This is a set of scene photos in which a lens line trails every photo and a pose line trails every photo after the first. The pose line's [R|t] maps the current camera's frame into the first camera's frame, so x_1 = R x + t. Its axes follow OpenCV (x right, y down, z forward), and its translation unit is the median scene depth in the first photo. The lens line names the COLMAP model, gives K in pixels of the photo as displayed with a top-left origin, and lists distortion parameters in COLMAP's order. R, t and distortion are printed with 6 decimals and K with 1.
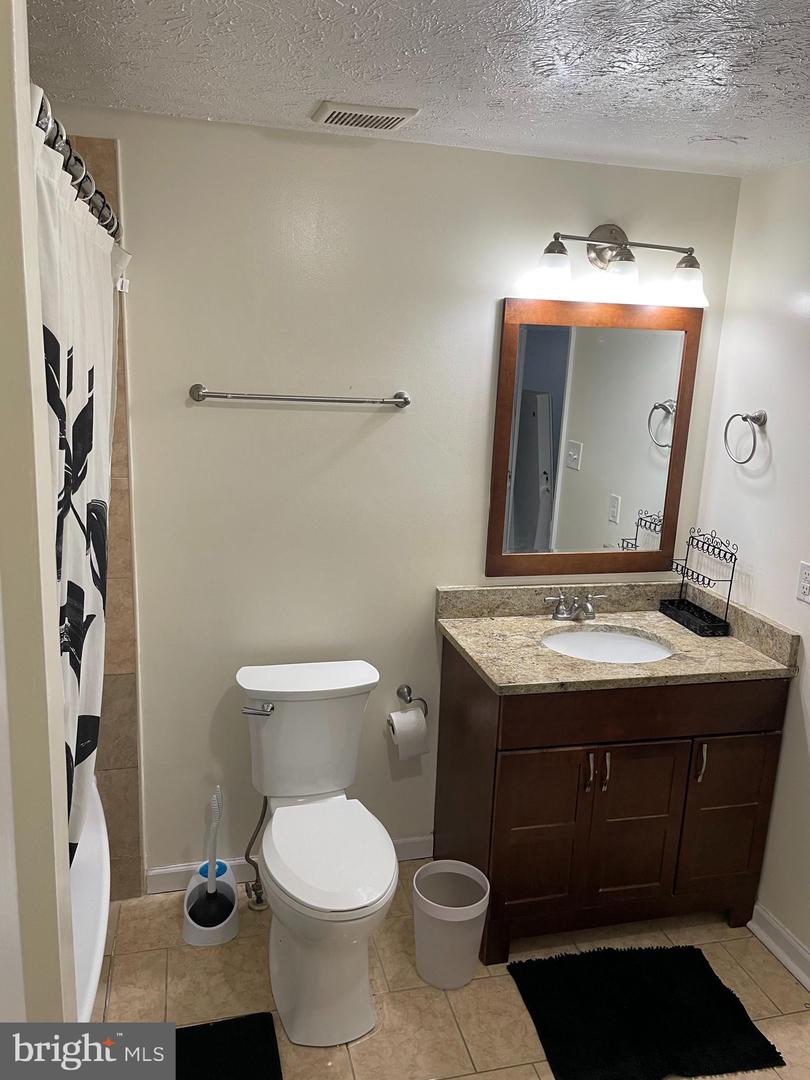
lens RADIAL K [[821.0, 0, 403.3], [0, 821.0, 538.9], [0, 0, 1]] dist [0.005418, -0.002593]
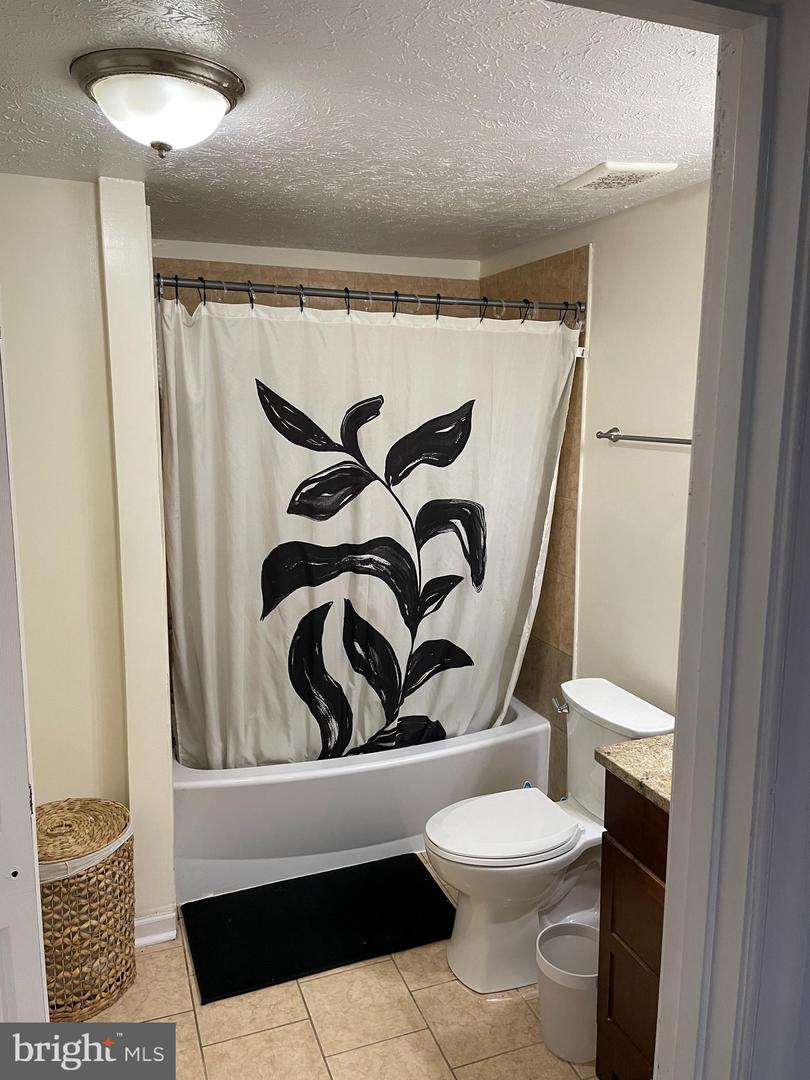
lens RADIAL K [[821.0, 0, 405.0], [0, 821.0, 537.4], [0, 0, 1]] dist [0.005418, -0.002593]
pose [[0.103943, 0.127527, -0.986374, 0.969808], [-0.217294, 0.970699, 0.102602, -0.098169], [0.970556, 0.203668, 0.128608, 0.629225]]
